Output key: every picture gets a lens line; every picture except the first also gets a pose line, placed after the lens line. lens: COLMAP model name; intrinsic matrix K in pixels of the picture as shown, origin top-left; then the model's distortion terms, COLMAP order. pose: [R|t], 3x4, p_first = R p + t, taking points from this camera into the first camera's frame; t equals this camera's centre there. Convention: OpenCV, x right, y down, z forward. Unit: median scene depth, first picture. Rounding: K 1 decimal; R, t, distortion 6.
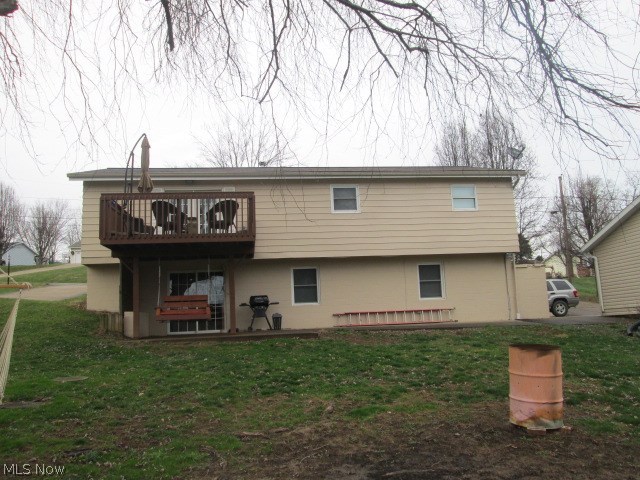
lens RADIAL K [[534.4, 0, 320.0], [0, 534.4, 240.0], [0, 0, 1]] dist [-0.029888, 0.005283]
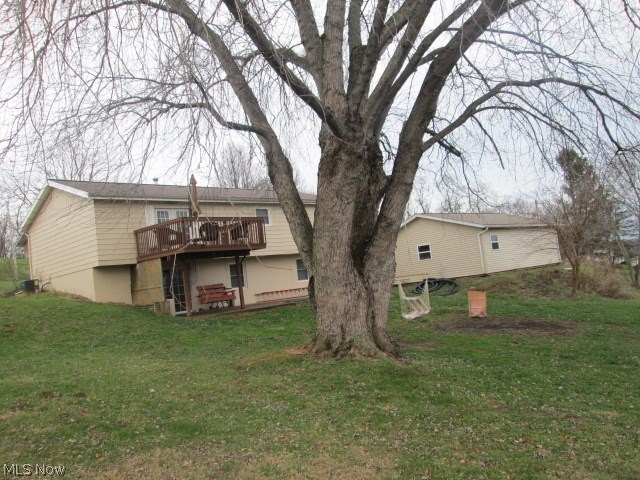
lens RADIAL K [[538.0, 0, 320.0], [0, 538.0, 240.0], [0, 0, 1]] dist [-0.025804, 0.002278]
pose [[0.794684, -0.002590, 0.607017, -0.778542], [-0.013461, 0.999670, 0.021889, -0.049191], [-0.606874, -0.025566, 0.794387, -0.308983]]
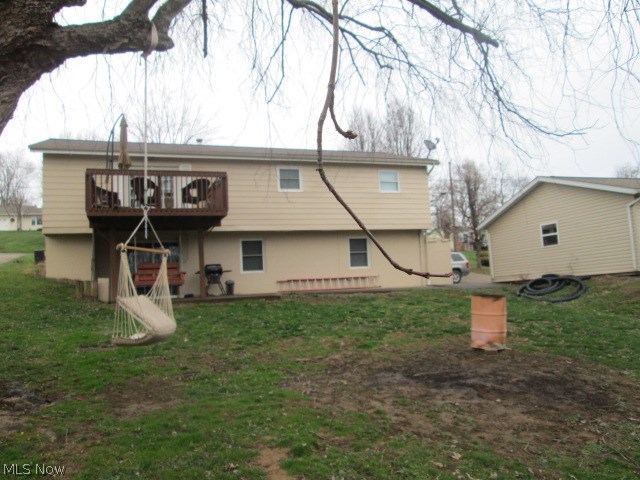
lens RADIAL K [[534.4, 0, 320.0], [0, 534.4, 240.0], [0, 0, 1]] dist [-0.029888, 0.005283]
pose [[0.976054, 0.013937, 0.217083, -0.140259], [-0.025155, 0.998482, 0.049001, -0.005643], [-0.216071, -0.053288, 0.974922, -0.123870]]
